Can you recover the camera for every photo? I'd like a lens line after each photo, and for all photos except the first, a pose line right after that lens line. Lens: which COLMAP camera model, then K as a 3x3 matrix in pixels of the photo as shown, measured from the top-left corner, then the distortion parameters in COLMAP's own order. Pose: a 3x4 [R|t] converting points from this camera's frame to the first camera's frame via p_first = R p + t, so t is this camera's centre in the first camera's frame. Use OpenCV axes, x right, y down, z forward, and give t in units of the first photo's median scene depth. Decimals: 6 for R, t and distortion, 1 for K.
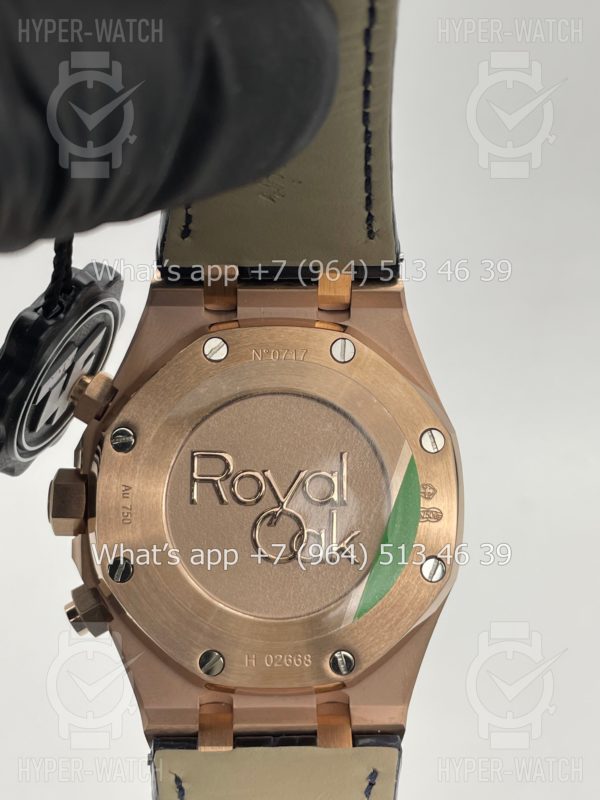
lens RADIAL K [[1262.4, 0, 300.0], [0, 1262.4, 400.0], [0, 0, 1]] dist [0.010879, -0.081854]
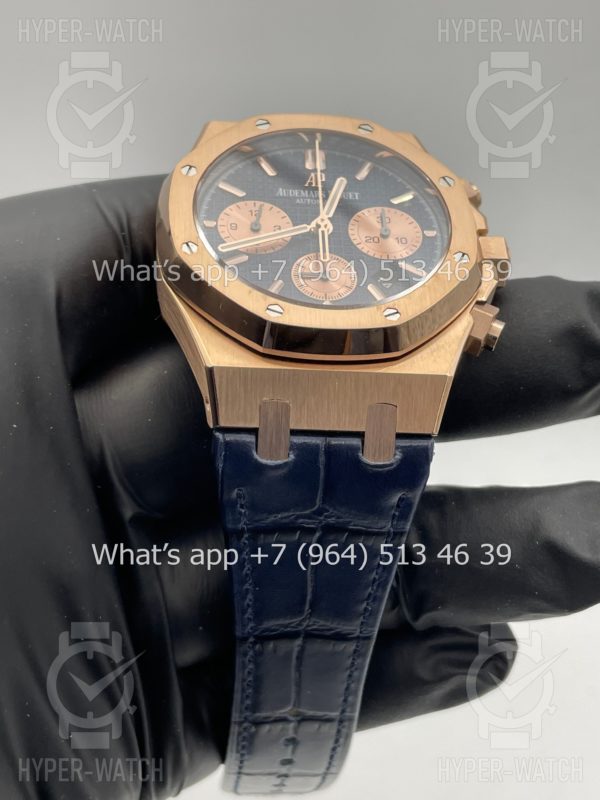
lens RADIAL K [[1262.4, 0, 300.0], [0, 1262.4, 400.0], [0, 0, 1]] dist [0.010879, -0.081854]
pose [[1.000000, -0.000239, 0.000035, 0.000588], [0.000239, 0.999996, 0.002772, -0.588453], [-0.000036, -0.002772, 0.999996, -0.002676]]
